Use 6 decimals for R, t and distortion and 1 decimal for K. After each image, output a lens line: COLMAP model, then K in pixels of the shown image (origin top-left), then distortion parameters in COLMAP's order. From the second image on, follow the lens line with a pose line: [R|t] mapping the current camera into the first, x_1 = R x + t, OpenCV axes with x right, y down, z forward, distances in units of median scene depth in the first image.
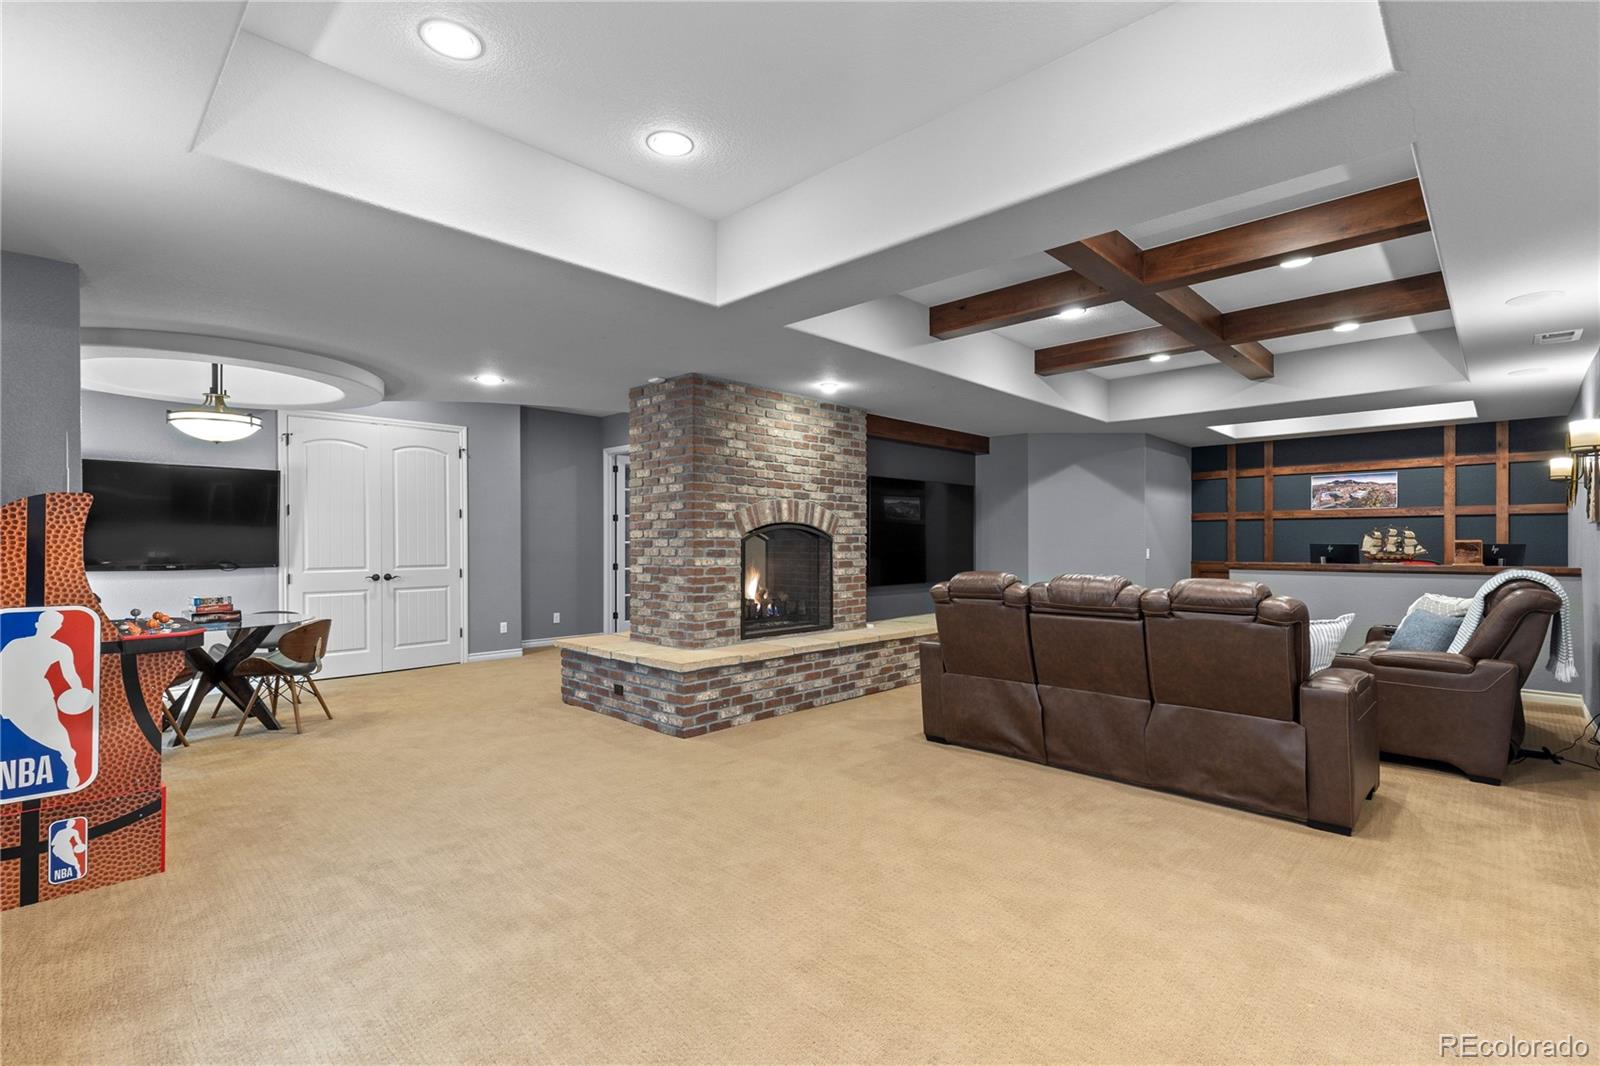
lens RADIAL K [[721.1, 0, 803.2], [0, 721.1, 548.8], [0, 0, 1]] dist [0.000798, -0.000114]
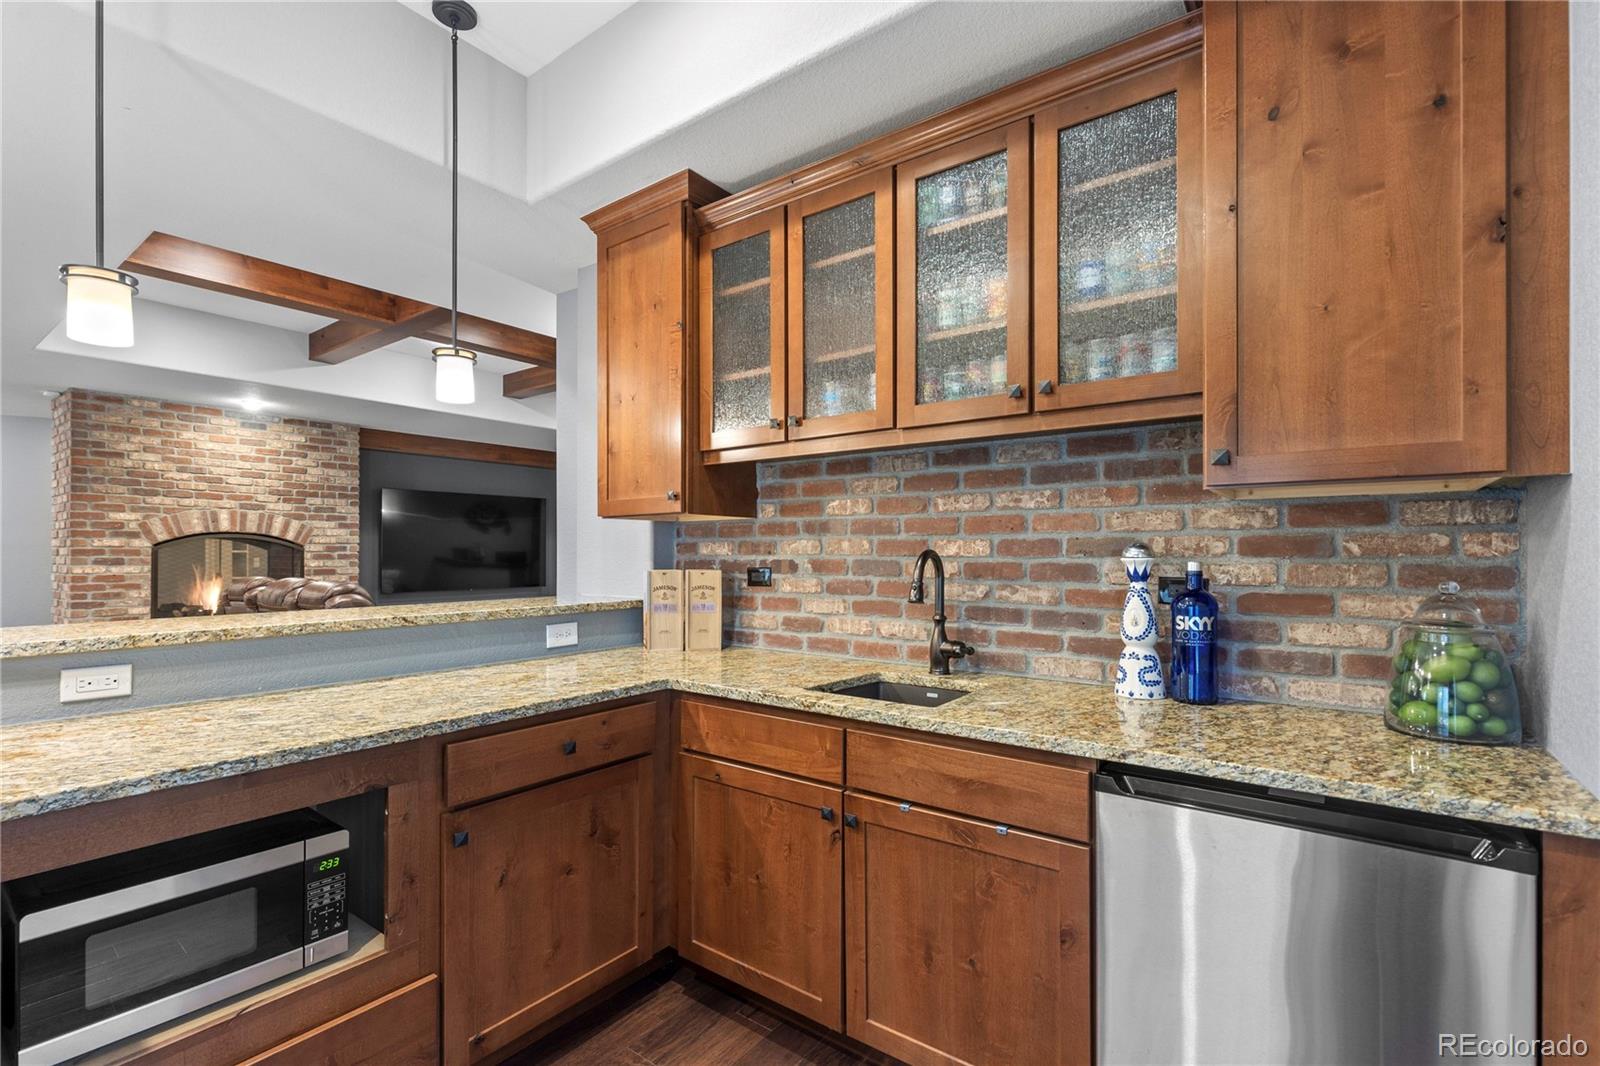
lens RADIAL K [[721.1, 0, 803.2], [0, 721.1, 548.8], [0, 0, 1]] dist [0.000798, -0.000114]
pose [[0.991577, 0.000056, 0.129520, 0.660077], [0.001832, 0.999894, -0.014460, 0.004518], [-0.129507, 0.014576, 0.991471, -0.144619]]
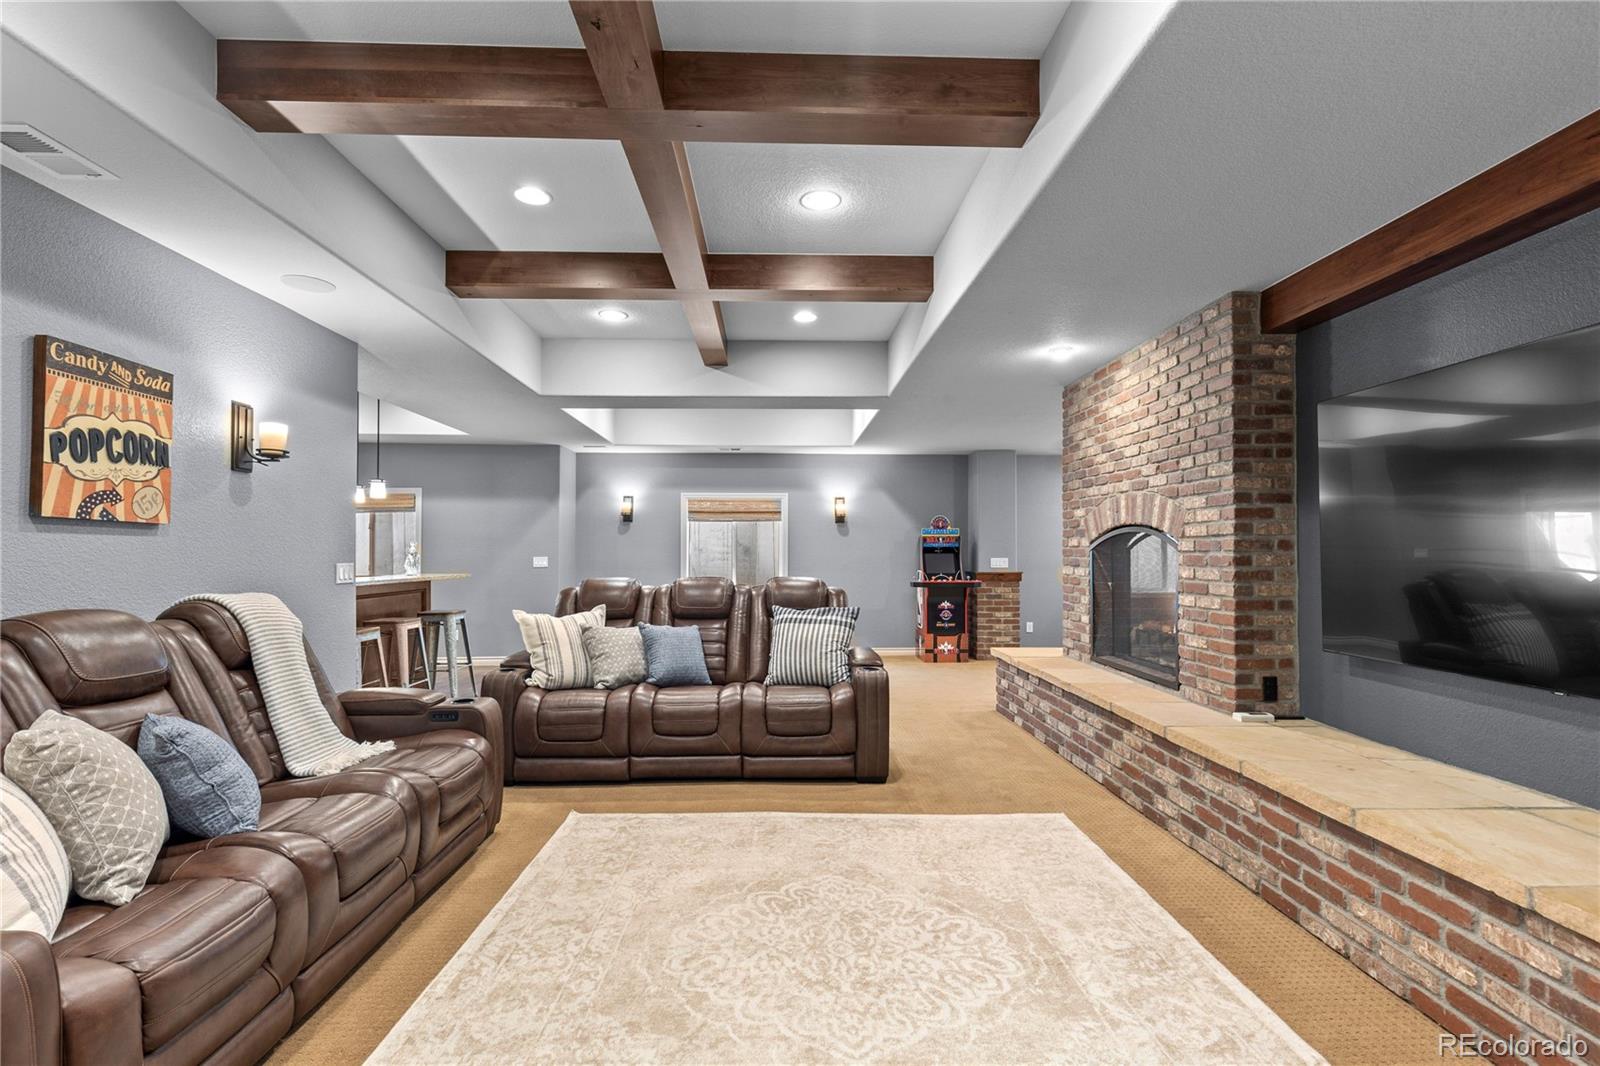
lens RADIAL K [[721.1, 0, 803.2], [0, 721.1, 548.8], [0, 0, 1]] dist [0.000798, -0.000114]
pose [[-0.686670, -0.002229, -0.726966, 0.747415], [-0.004747, 0.999988, 0.001418, -0.010743], [0.726954, 0.004424, -0.686672, 1.254136]]
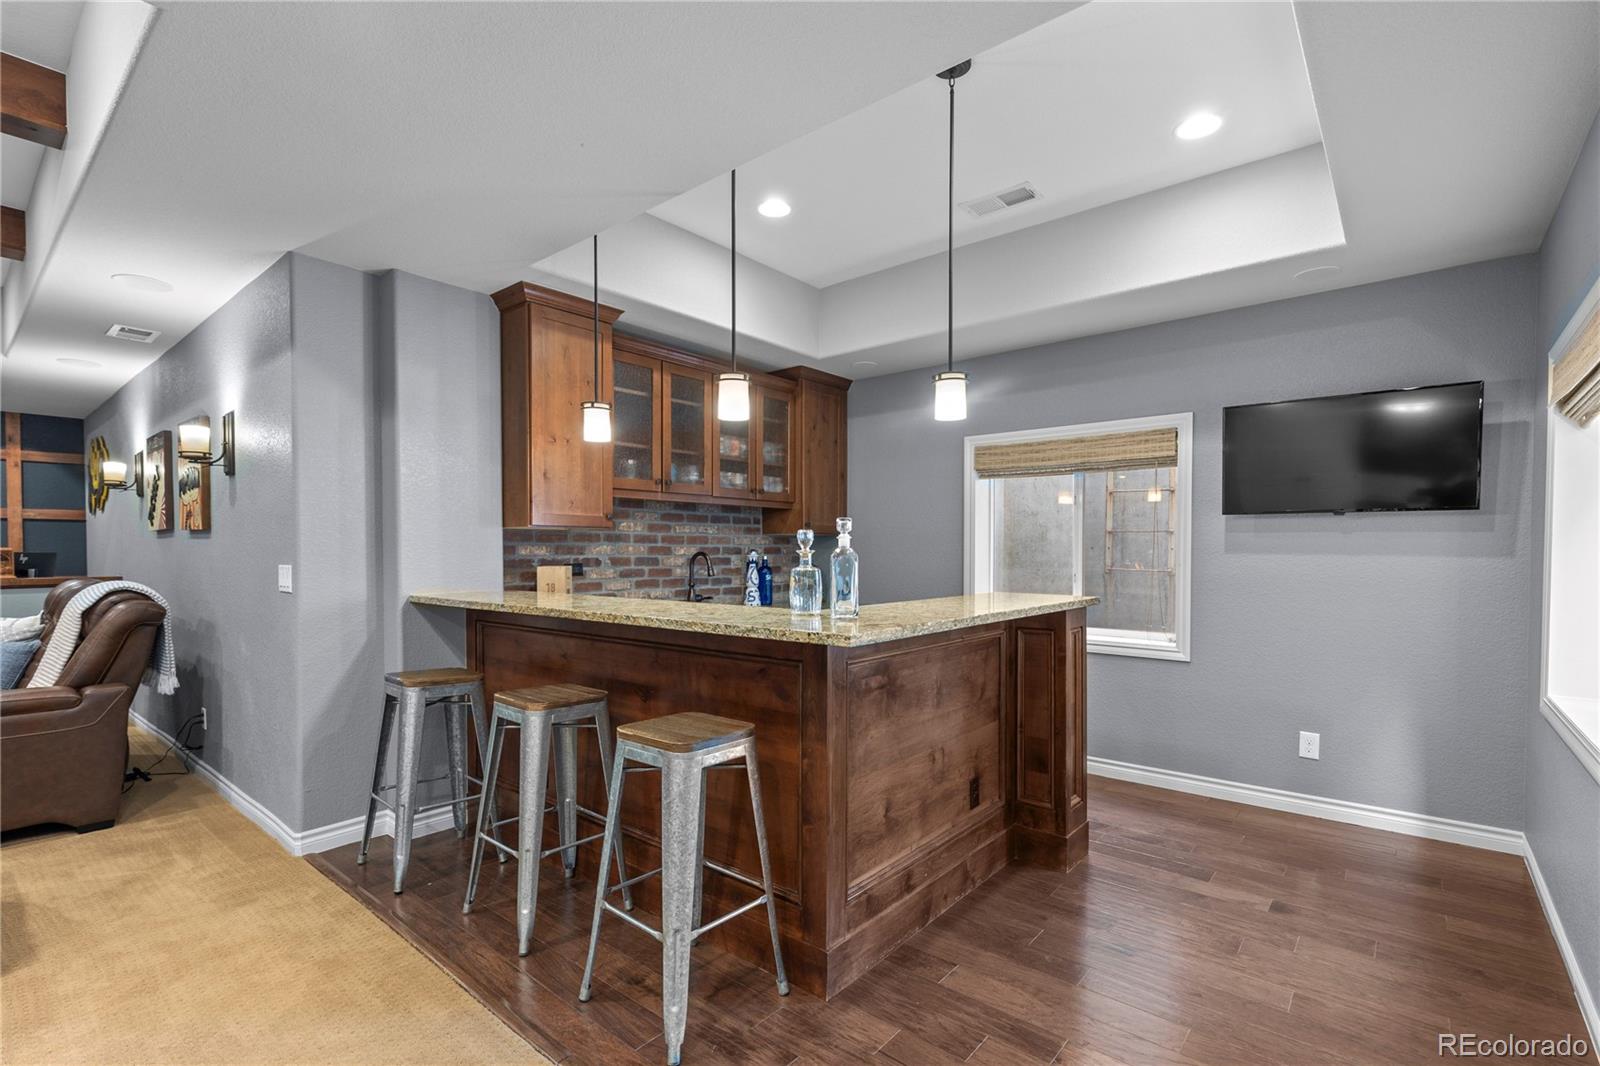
lens RADIAL K [[724.2, 0, 807.4], [0, 724.2, 564.9], [0, 0, 1]] dist [-0.003277, -0.000202]
pose [[-0.080756, -0.019065, 0.996552, 0.016405], [0.009232, 0.999760, 0.019874, -0.000264], [-0.996691, 0.010805, -0.080560, 0.143003]]
